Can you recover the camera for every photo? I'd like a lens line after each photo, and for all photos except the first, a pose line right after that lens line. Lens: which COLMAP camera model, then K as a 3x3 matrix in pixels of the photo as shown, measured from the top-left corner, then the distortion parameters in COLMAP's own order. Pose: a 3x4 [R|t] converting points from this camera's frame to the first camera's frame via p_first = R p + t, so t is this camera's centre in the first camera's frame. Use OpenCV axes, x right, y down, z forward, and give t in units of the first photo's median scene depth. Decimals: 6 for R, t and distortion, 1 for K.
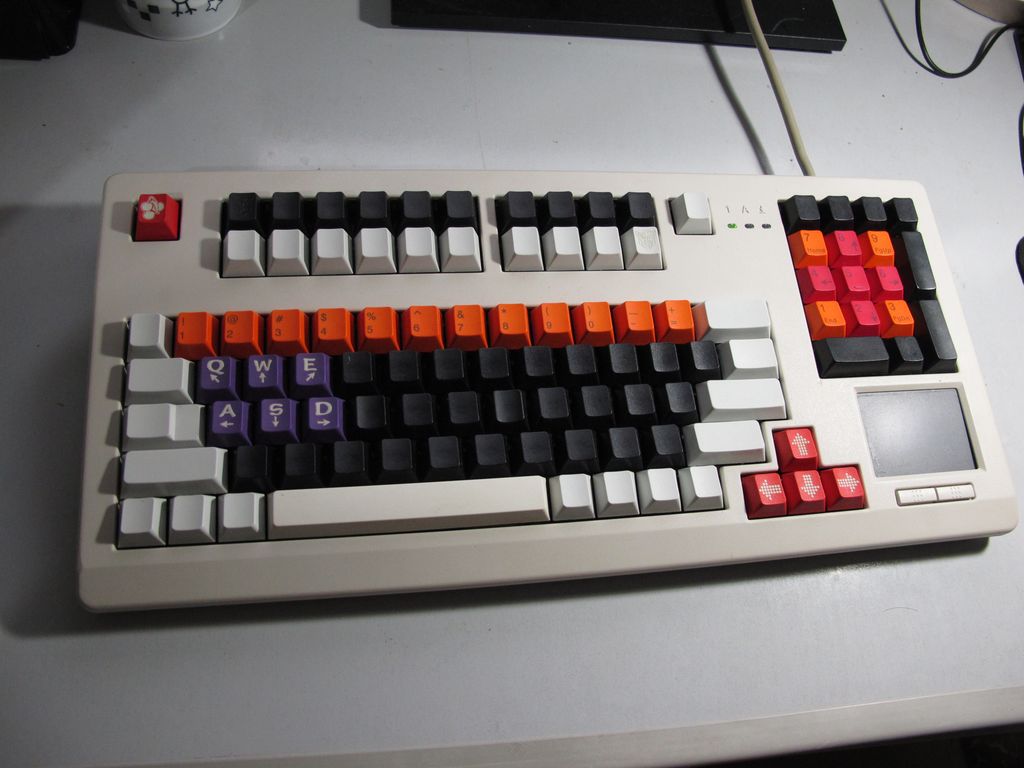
lens RADIAL K [[856.2, 0, 512.0], [0, 856.2, 384.0], [0, 0, 1]] dist [-0.160656, 0.129528]
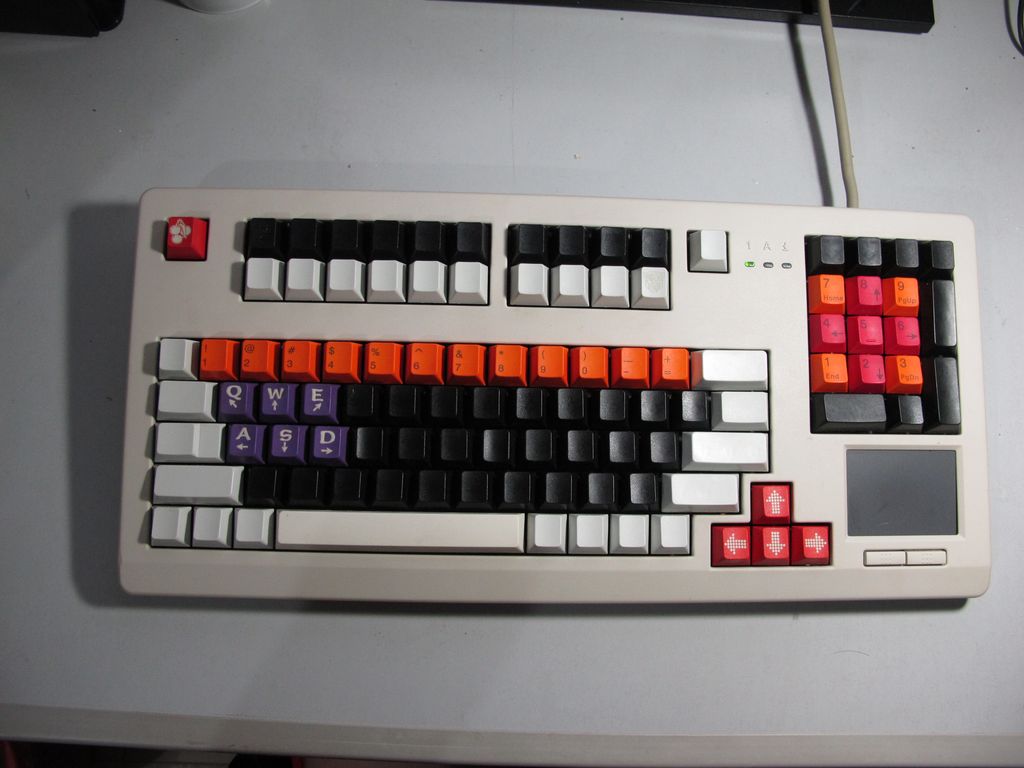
lens RADIAL K [[856.2, 0, 512.0], [0, 856.2, 384.0], [0, 0, 1]] dist [-0.160656, 0.129528]
pose [[0.987722, 0.097429, -0.122114, 0.135606], [-0.066572, 0.969669, 0.235183, -0.295884], [0.141324, -0.224166, 0.964250, -0.018849]]
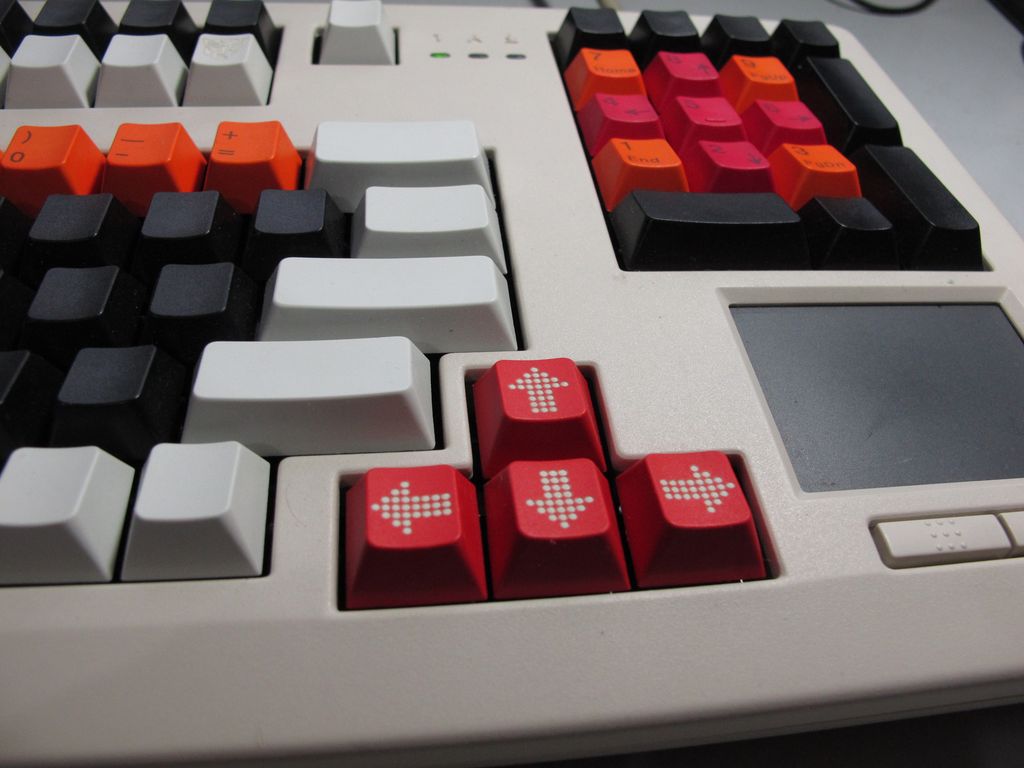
lens RADIAL K [[856.2, 0, 512.0], [0, 856.2, 384.0], [0, 0, 1]] dist [-0.160656, 0.129528]
pose [[0.997121, -0.060487, -0.045733, 0.351069], [0.039246, 0.927689, -0.371284, 0.194712], [0.064883, 0.368420, 0.927392, 0.693391]]
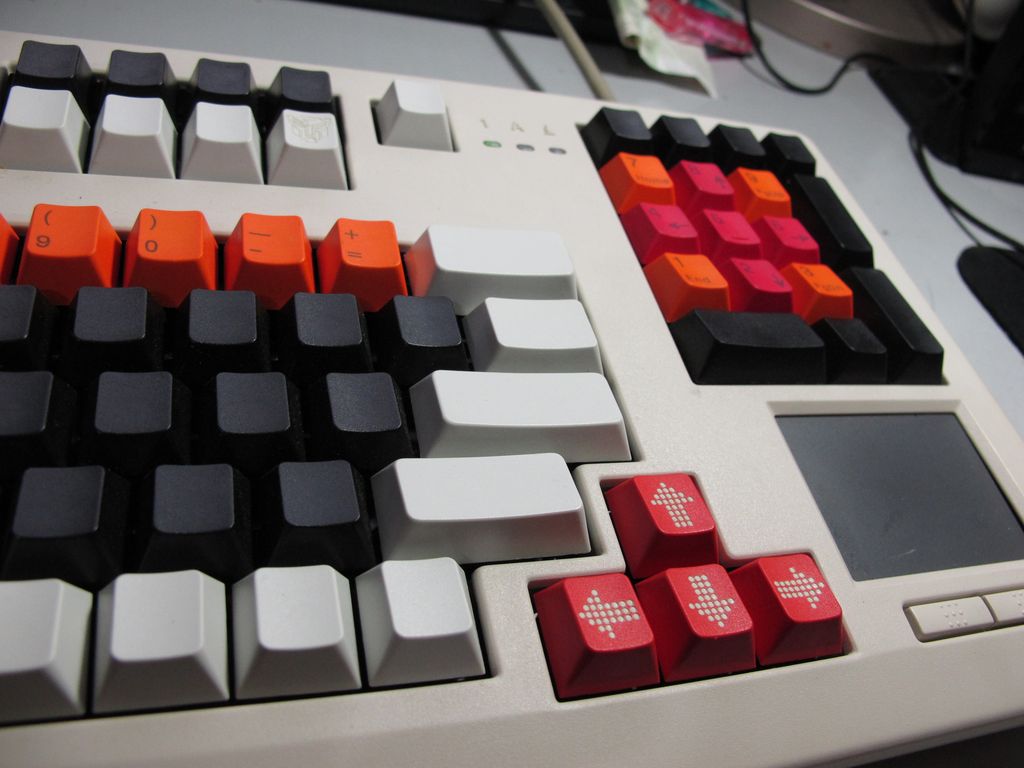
lens RADIAL K [[856.2, 0, 512.0], [0, 856.2, 384.0], [0, 0, 1]] dist [-0.160656, 0.129528]
pose [[0.984631, -0.020435, 0.173449, 0.198144], [0.075916, 0.944480, -0.319679, 0.143069], [-0.157286, 0.327934, 0.931515, 0.614373]]
